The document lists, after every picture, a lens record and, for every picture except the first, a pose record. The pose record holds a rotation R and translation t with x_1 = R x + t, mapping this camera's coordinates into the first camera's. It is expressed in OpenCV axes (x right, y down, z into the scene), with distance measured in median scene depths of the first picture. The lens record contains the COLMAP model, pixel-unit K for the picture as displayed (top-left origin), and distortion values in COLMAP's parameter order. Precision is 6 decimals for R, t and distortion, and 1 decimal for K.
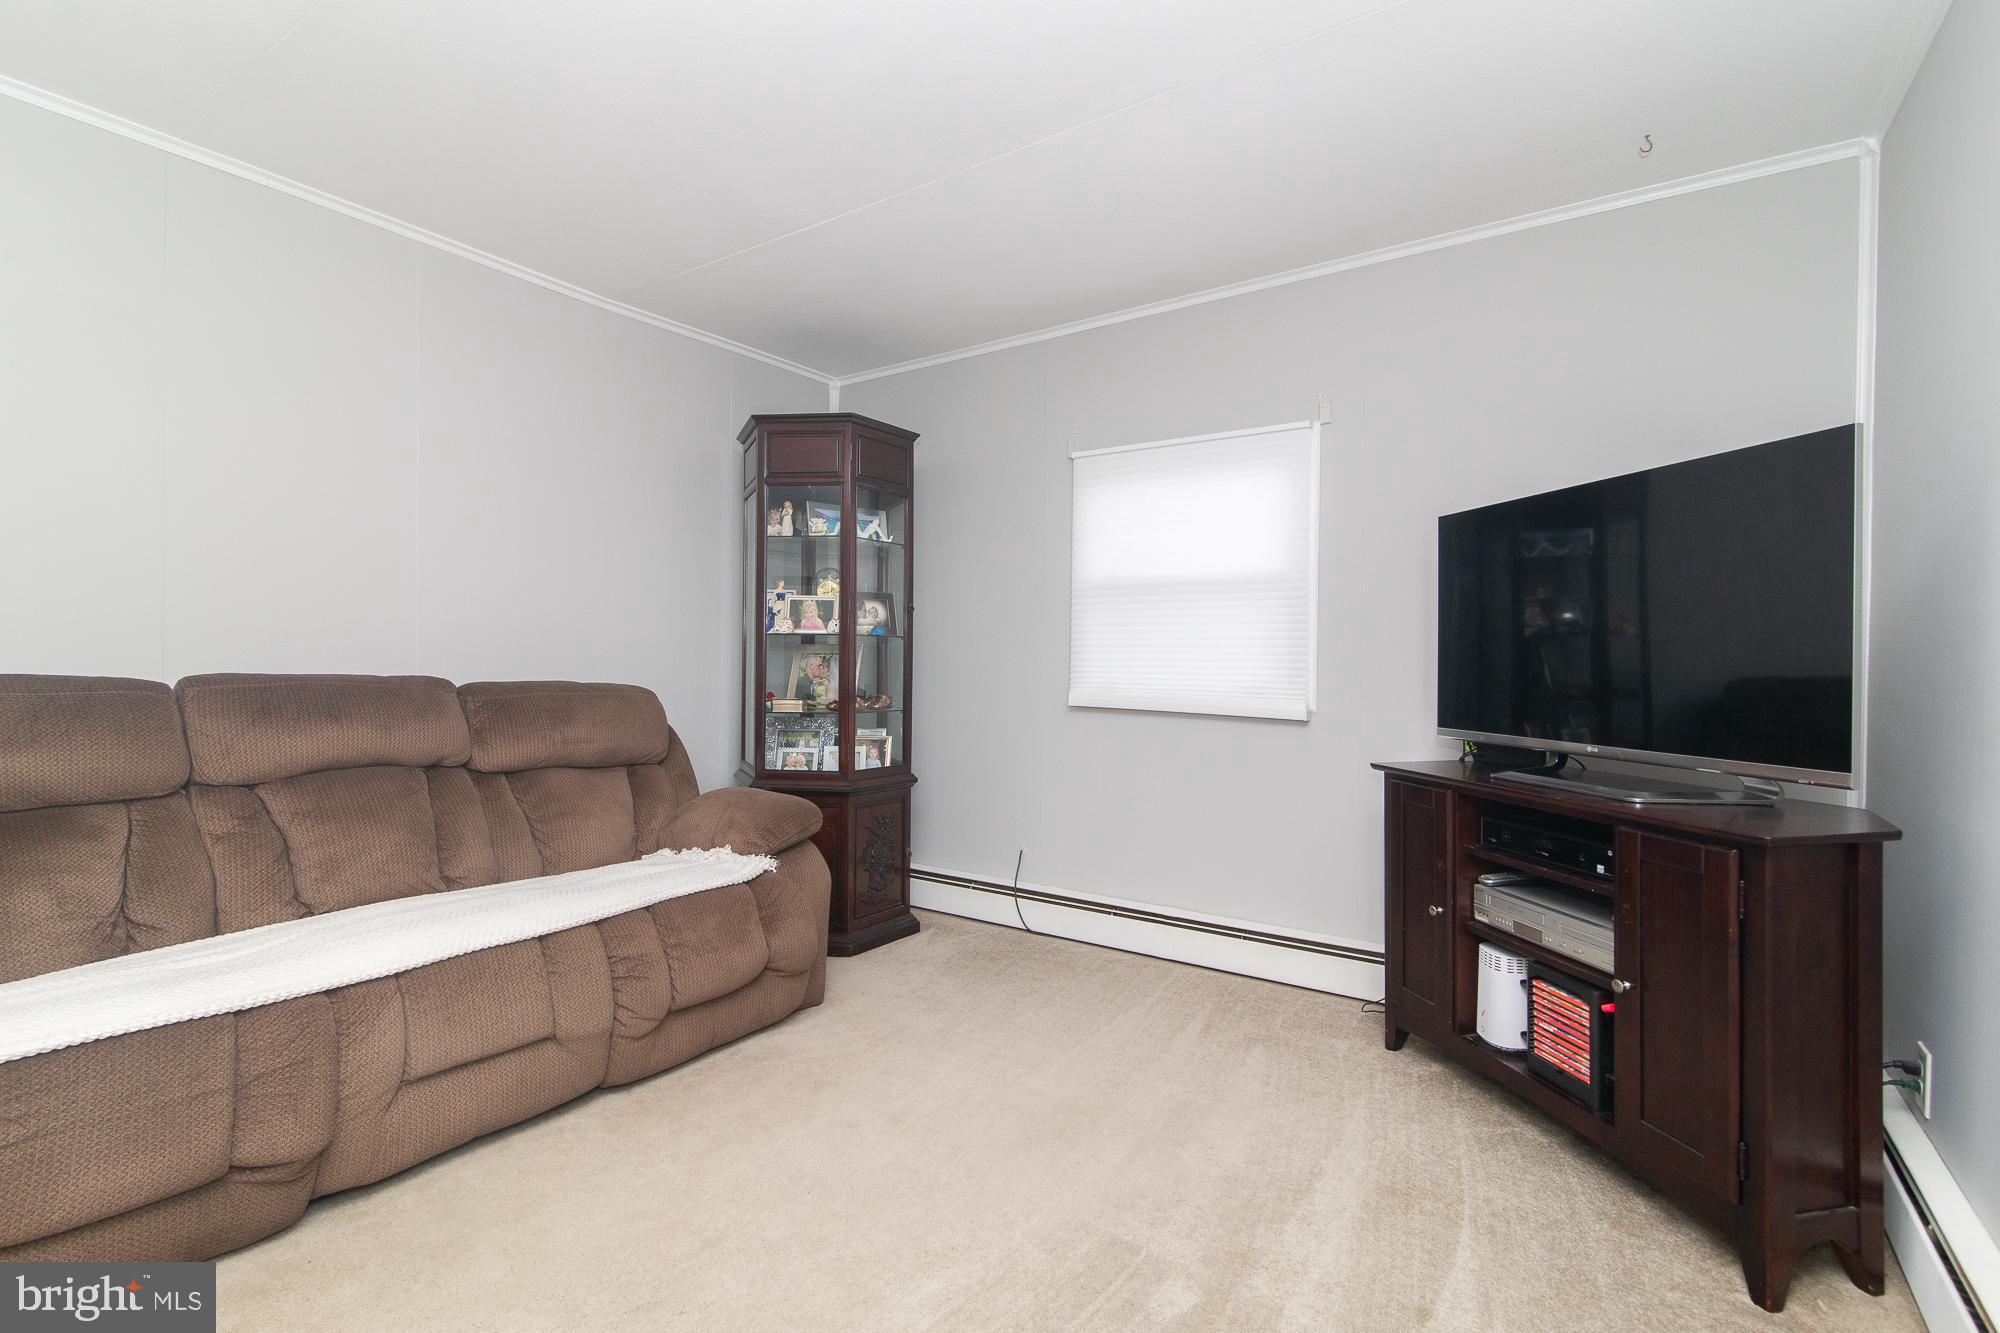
lens RADIAL K [[944.4, 0, 982.4], [0, 944.4, 662.7], [0, 0, 1]] dist [-0.015365, -0.000254]
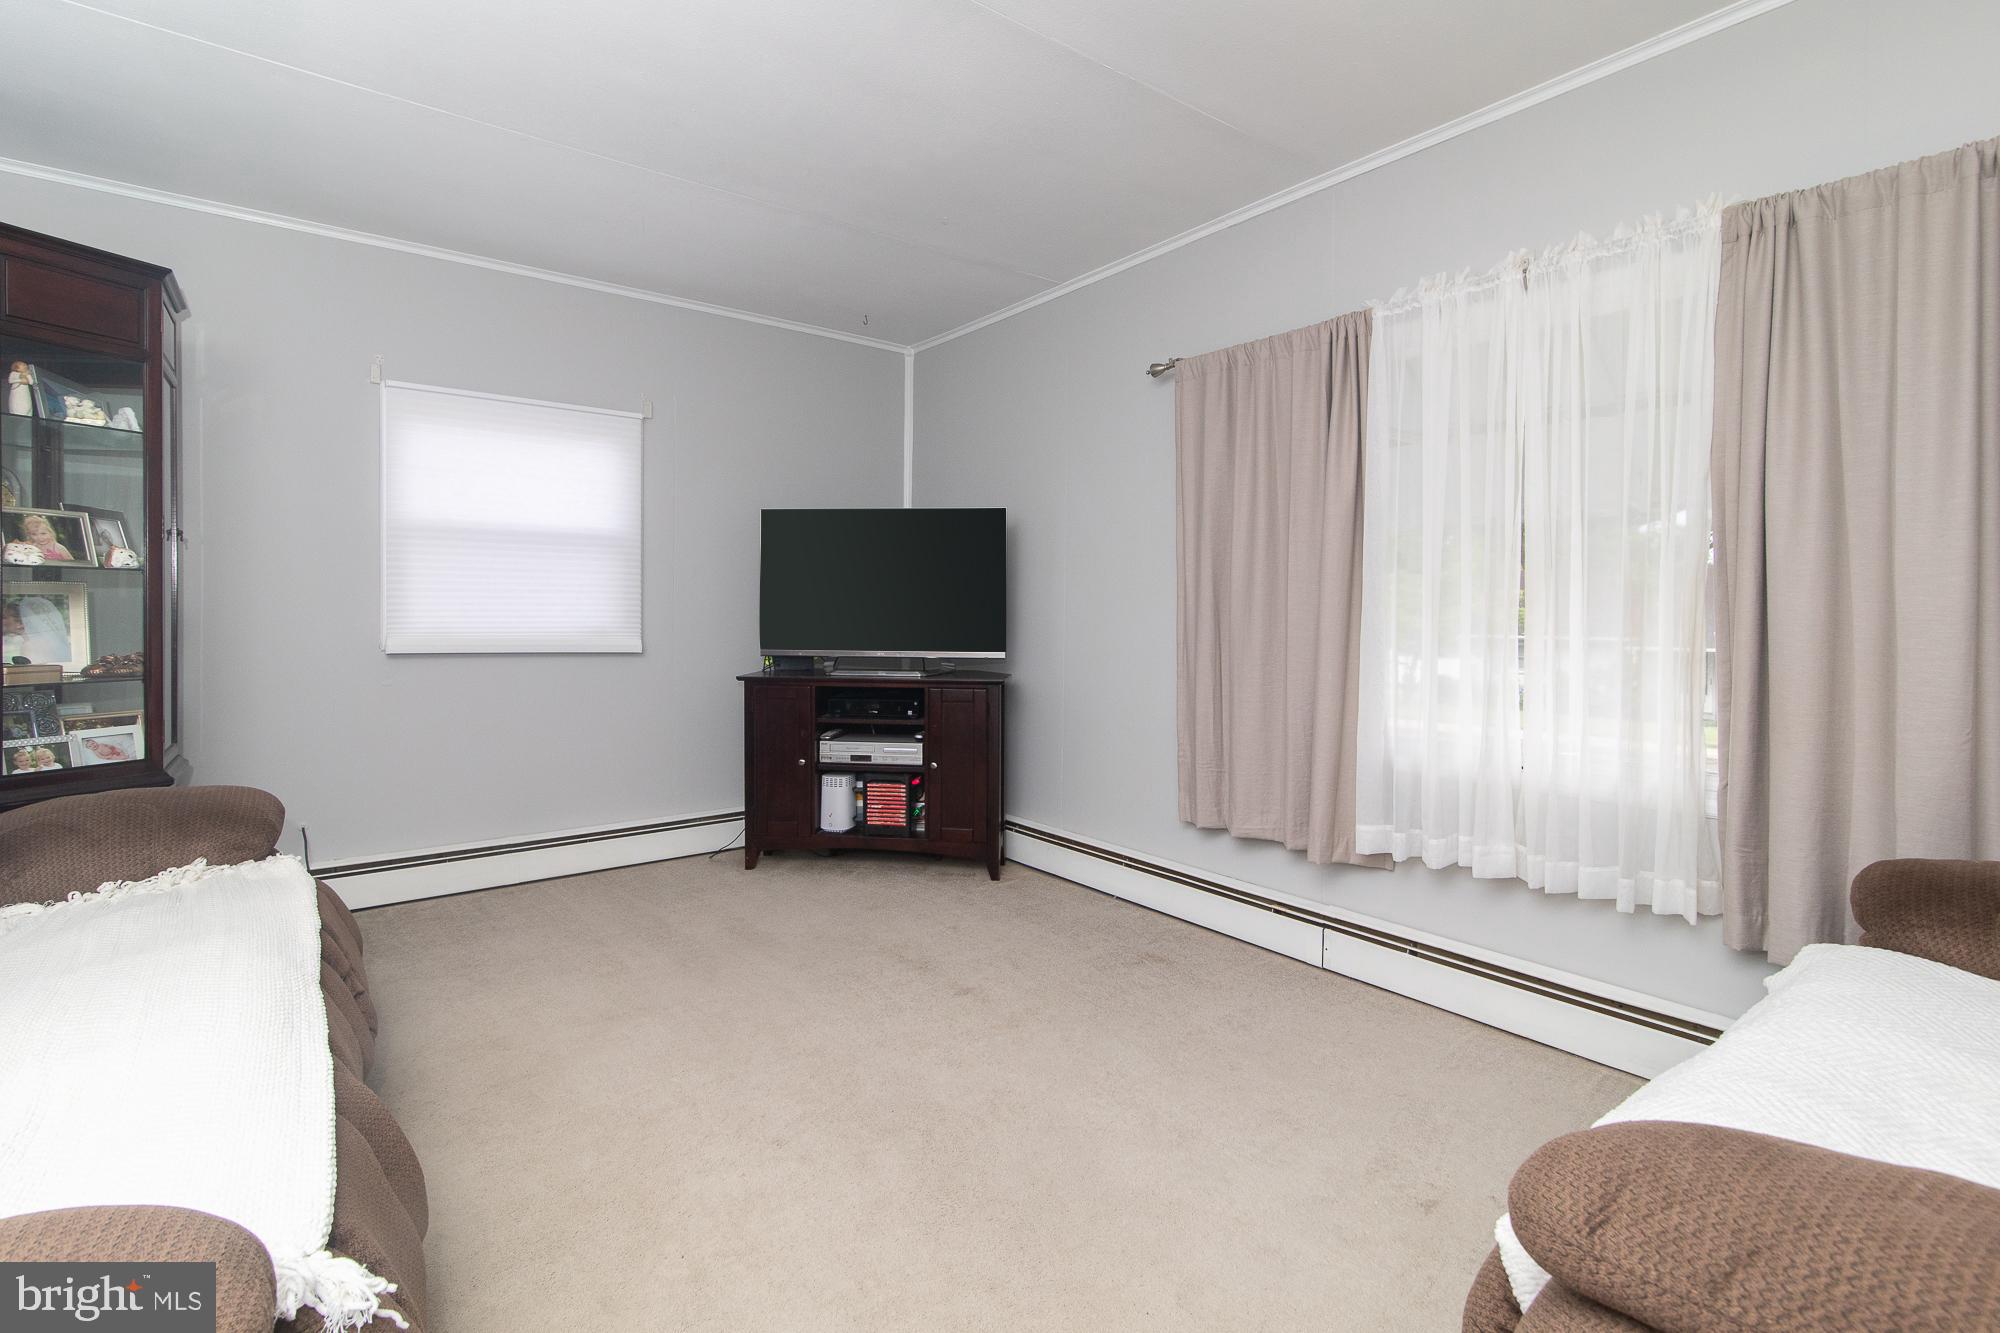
lens RADIAL K [[975.0, 0, 1004.3], [0, 975.0, 617.0], [0, 0, 1]] dist [0.000618, 0.000100]
pose [[0.253768, -0.014874, 0.967151, -1.088347], [-0.001568, 0.999874, 0.015789, -0.009790], [-0.967264, -0.005523, 0.253713, 0.260914]]
